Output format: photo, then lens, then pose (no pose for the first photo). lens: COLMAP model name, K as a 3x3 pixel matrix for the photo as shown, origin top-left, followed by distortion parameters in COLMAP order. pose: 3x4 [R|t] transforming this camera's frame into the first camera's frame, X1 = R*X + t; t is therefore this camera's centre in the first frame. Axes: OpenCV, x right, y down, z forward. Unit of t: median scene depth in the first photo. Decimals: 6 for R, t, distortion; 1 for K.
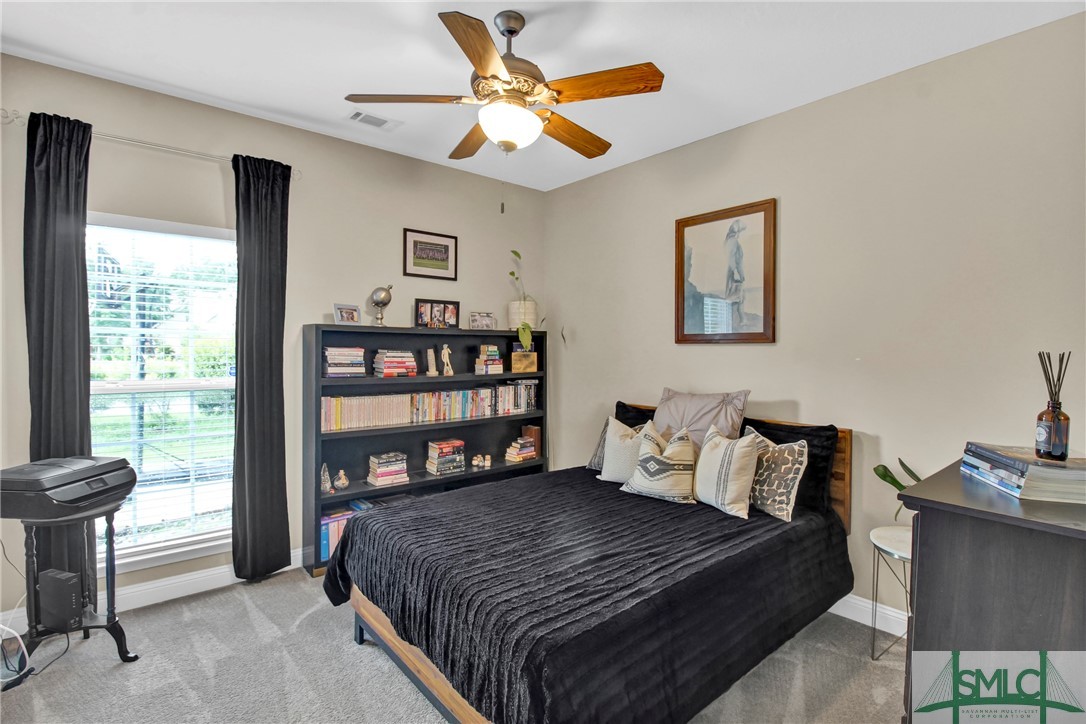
lens RADIAL K [[517.8, 0, 545.4], [0, 517.8, 358.3], [0, 0, 1]] dist [-0.001700, -0.012385]
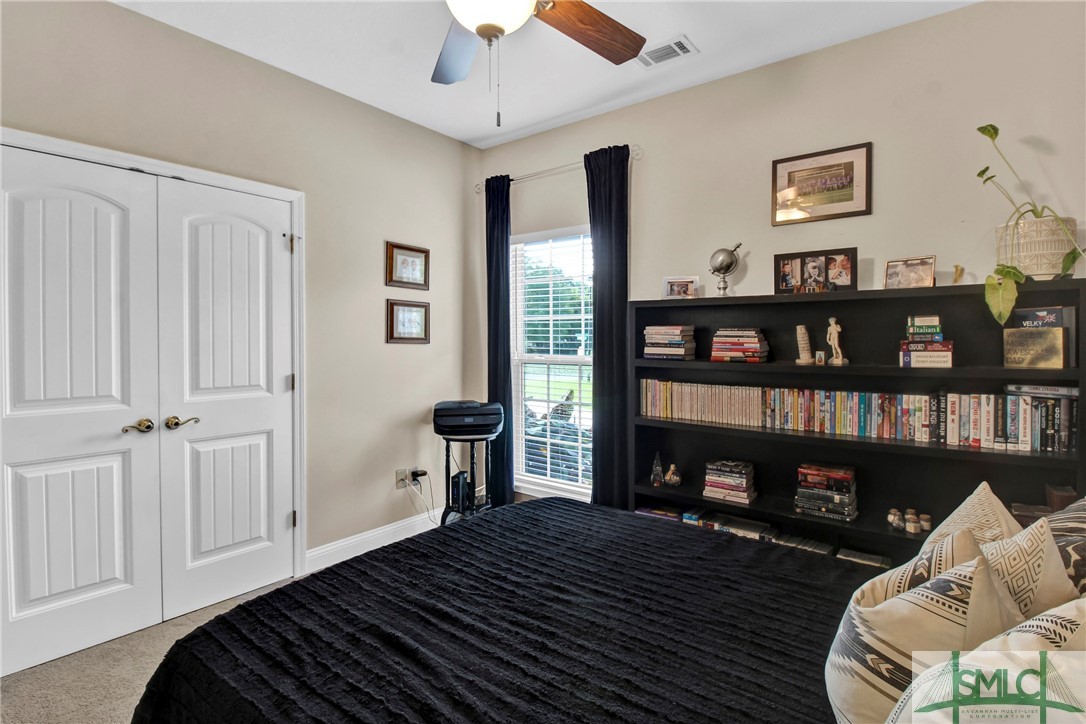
lens RADIAL K [[517.8, 0, 545.4], [0, 517.8, 350.9], [0, 0, 1]] dist [-0.001700, -0.012385]
pose [[0.210982, 0.013391, -0.977398, 0.378638], [-0.018841, 0.999776, 0.009631, 0.015732], [0.977308, 0.016383, 0.211187, 0.536955]]
